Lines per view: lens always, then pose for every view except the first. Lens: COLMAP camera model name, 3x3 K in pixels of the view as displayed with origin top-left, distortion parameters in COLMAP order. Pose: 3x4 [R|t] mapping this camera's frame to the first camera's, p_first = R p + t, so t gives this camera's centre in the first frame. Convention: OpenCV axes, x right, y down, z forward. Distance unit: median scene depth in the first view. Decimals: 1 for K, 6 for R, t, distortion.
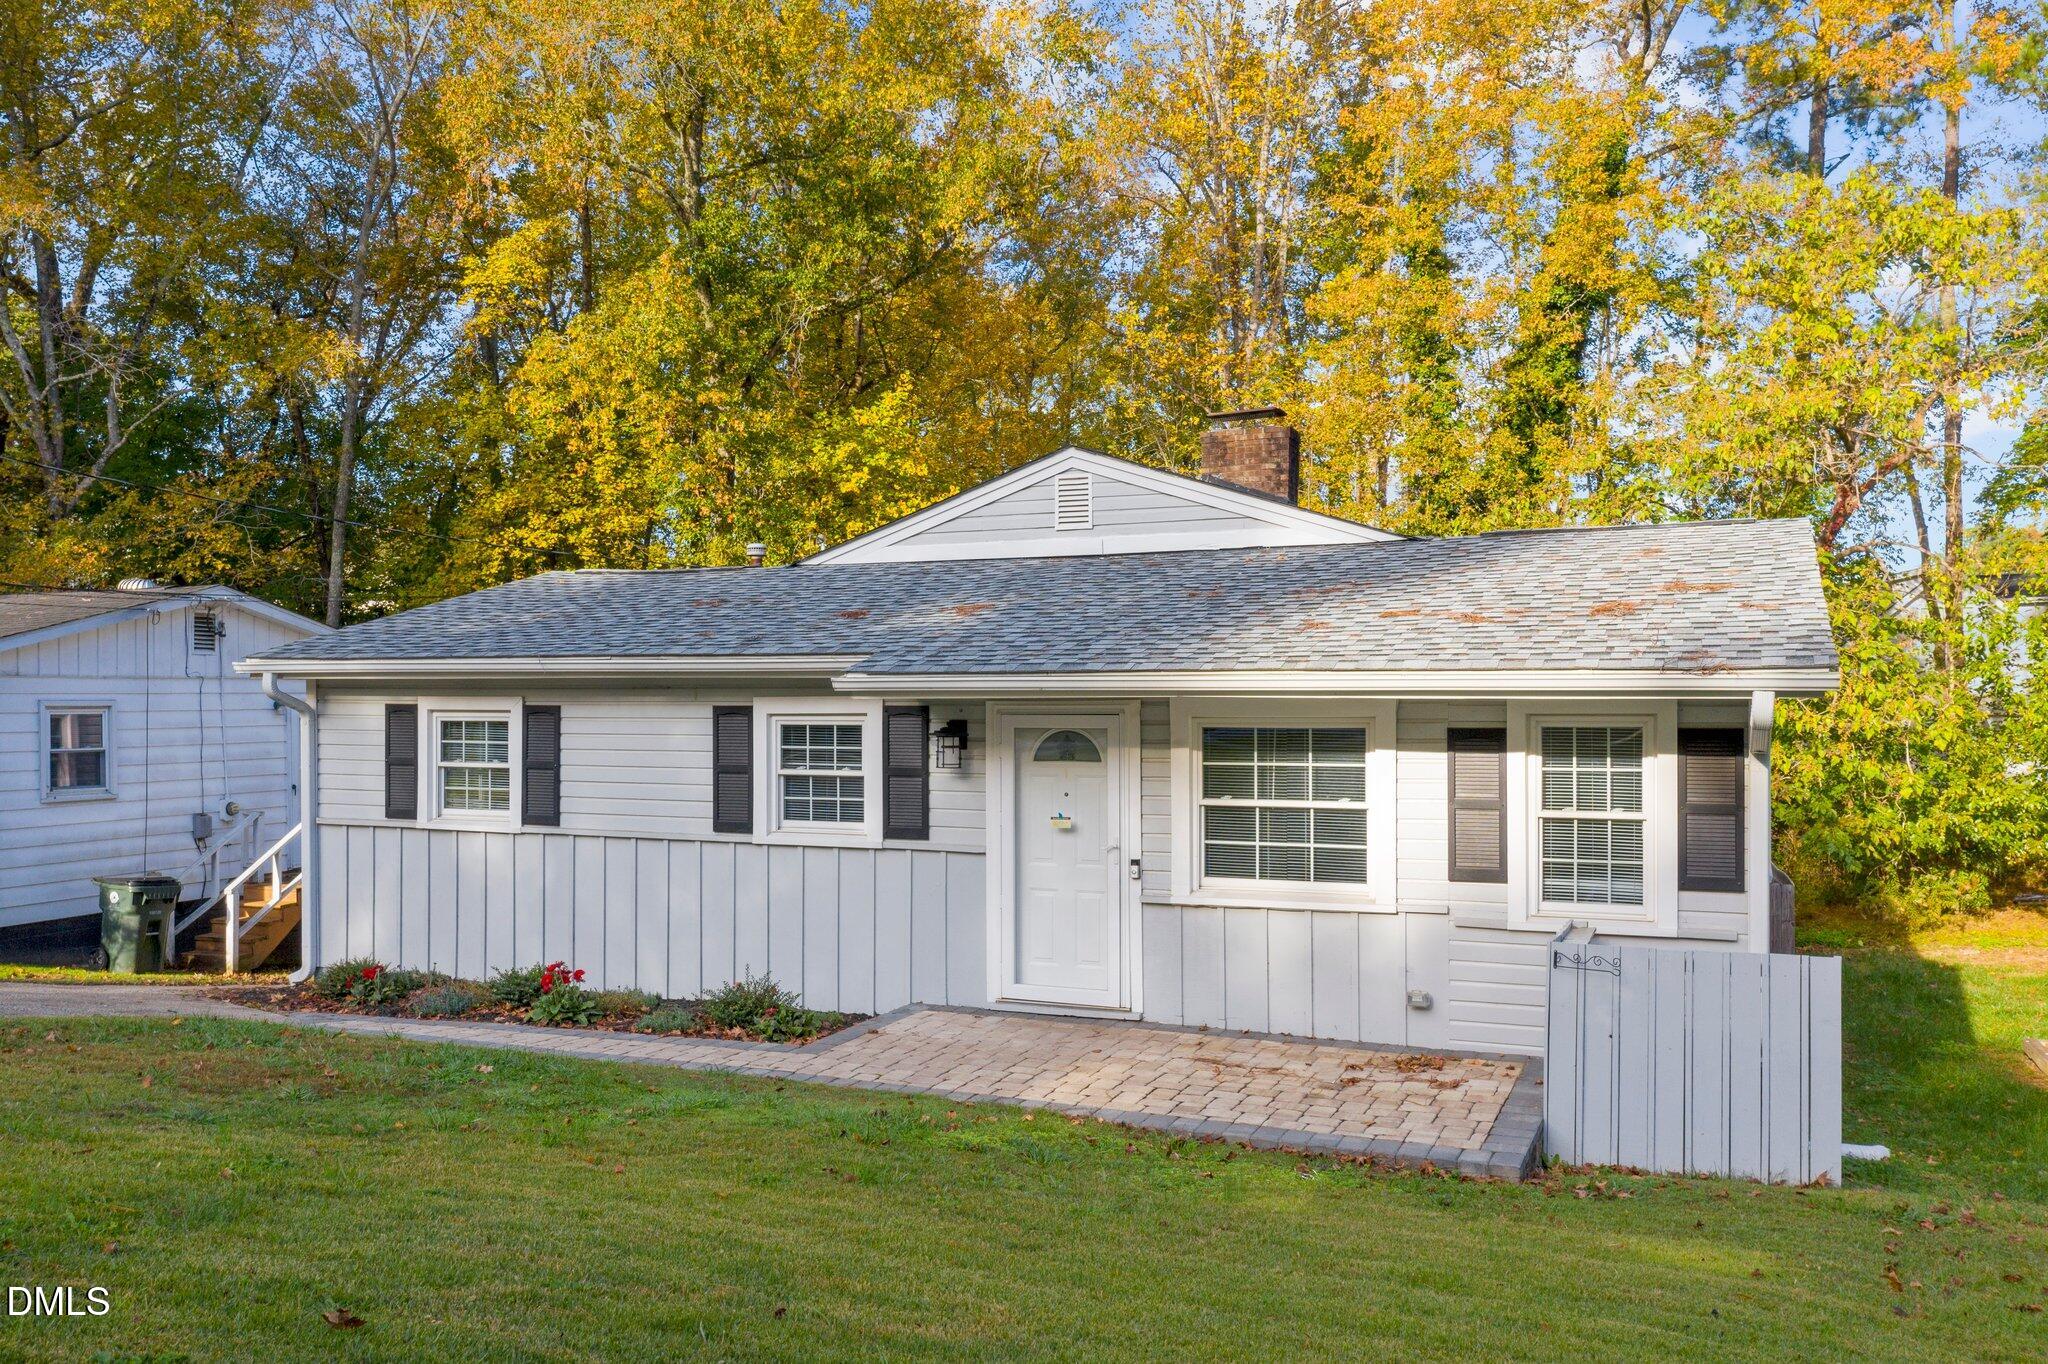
lens RADIAL K [[1800.7, 0, 1025.0], [0, 1800.7, 684.1], [0, 0, 1]] dist [0.003289, 0.003733]
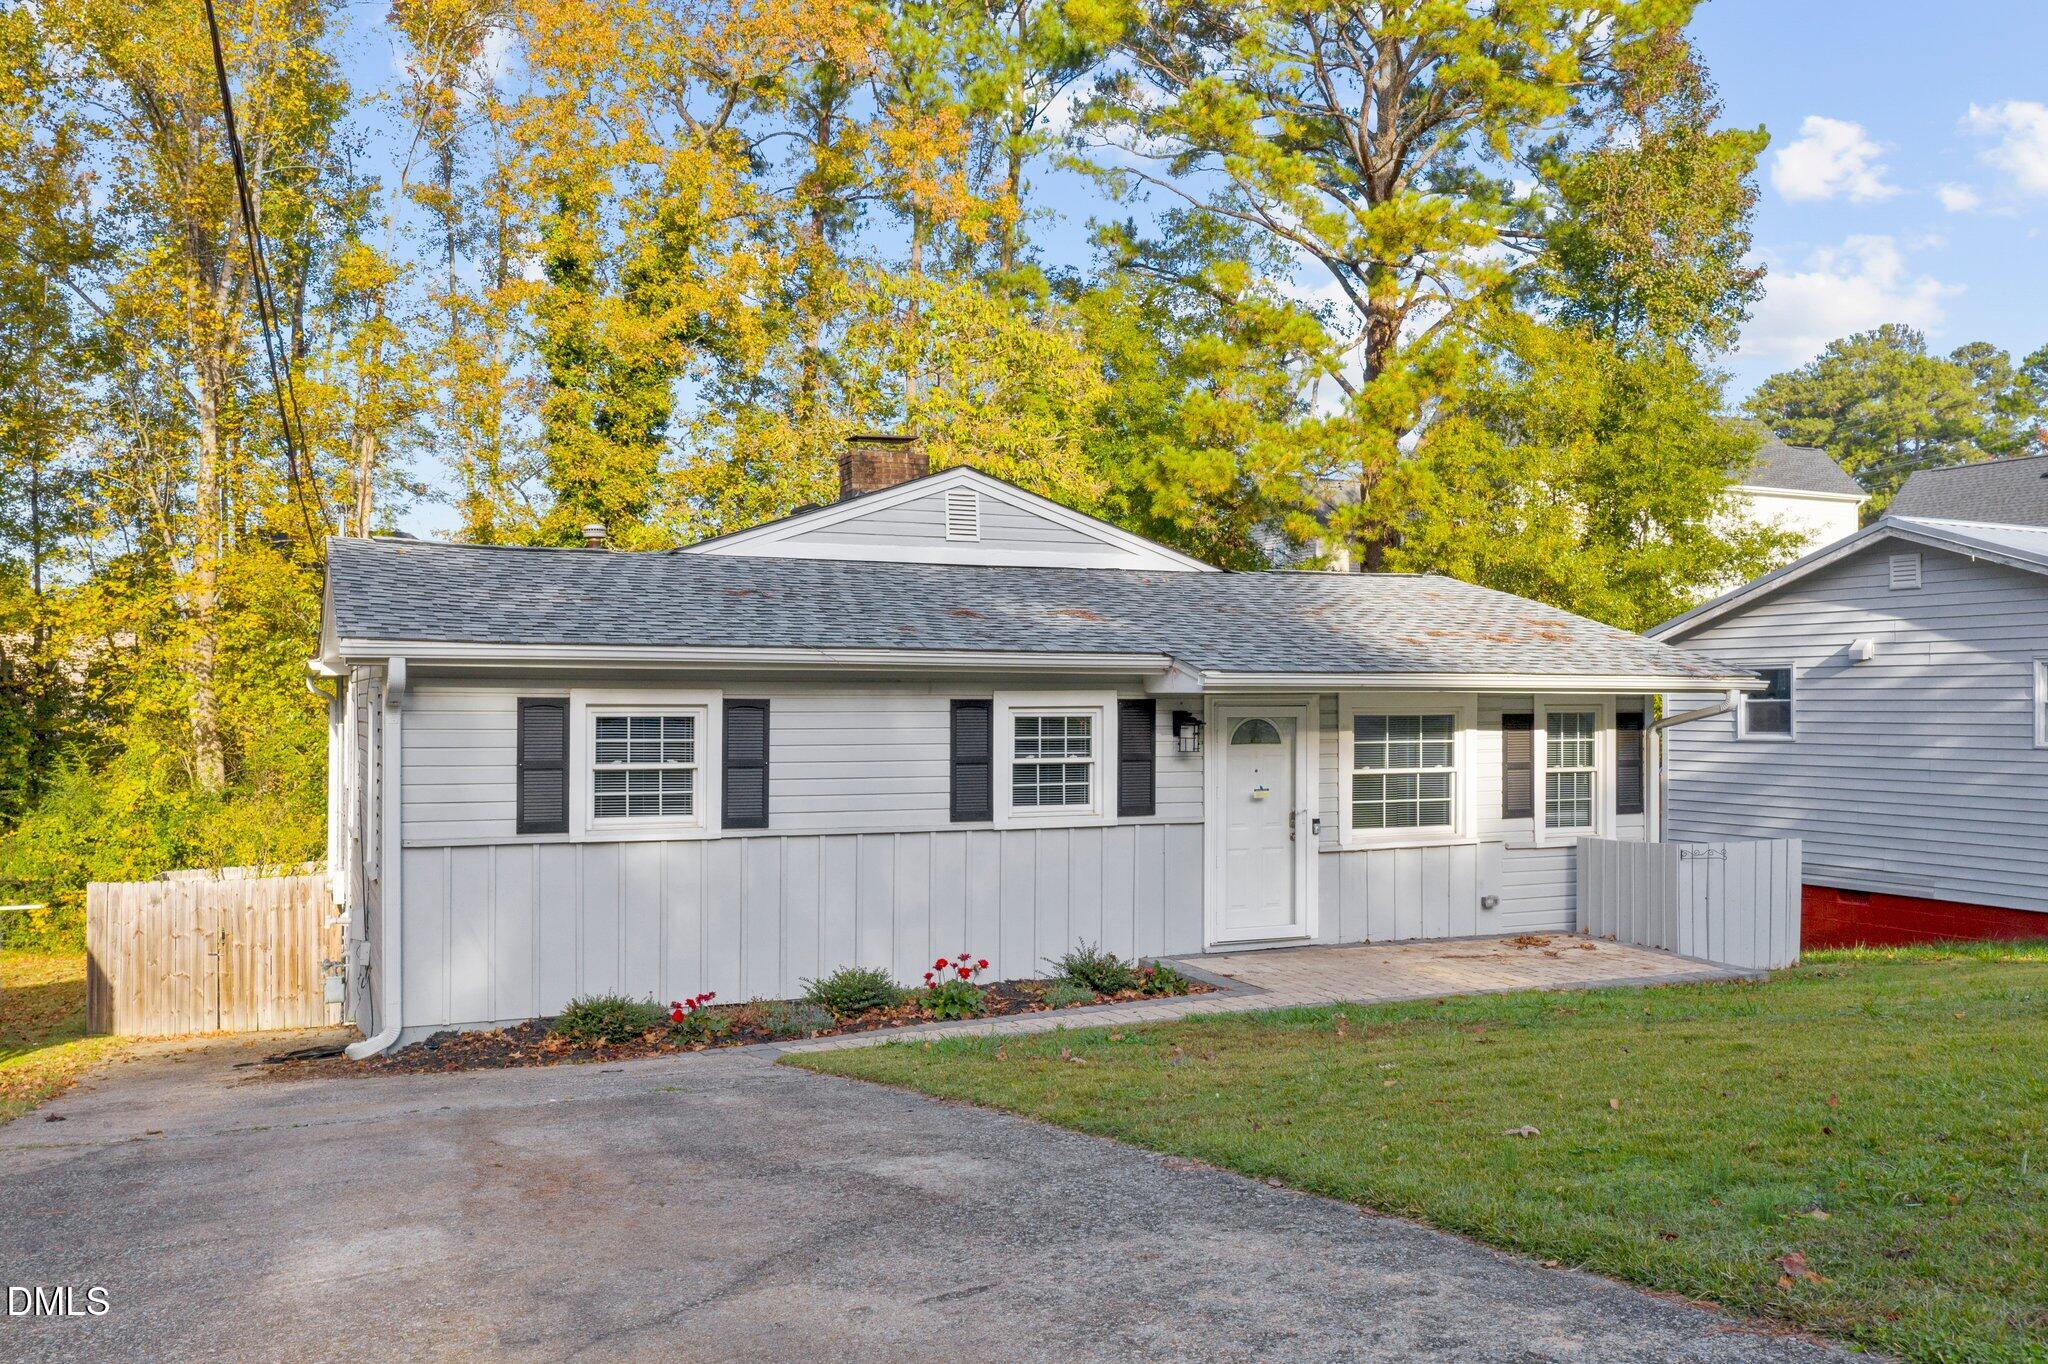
lens RADIAL K [[1647.0, 0, 1023.9], [0, 1647.0, 686.4], [0, 0, 1]] dist [-0.012425, -0.001440]
pose [[0.647850, 0.002791, 0.761763, -0.896434], [-0.011756, 0.999911, 0.006335, -0.001740], [-0.761677, -0.013060, 0.647825, 0.373435]]
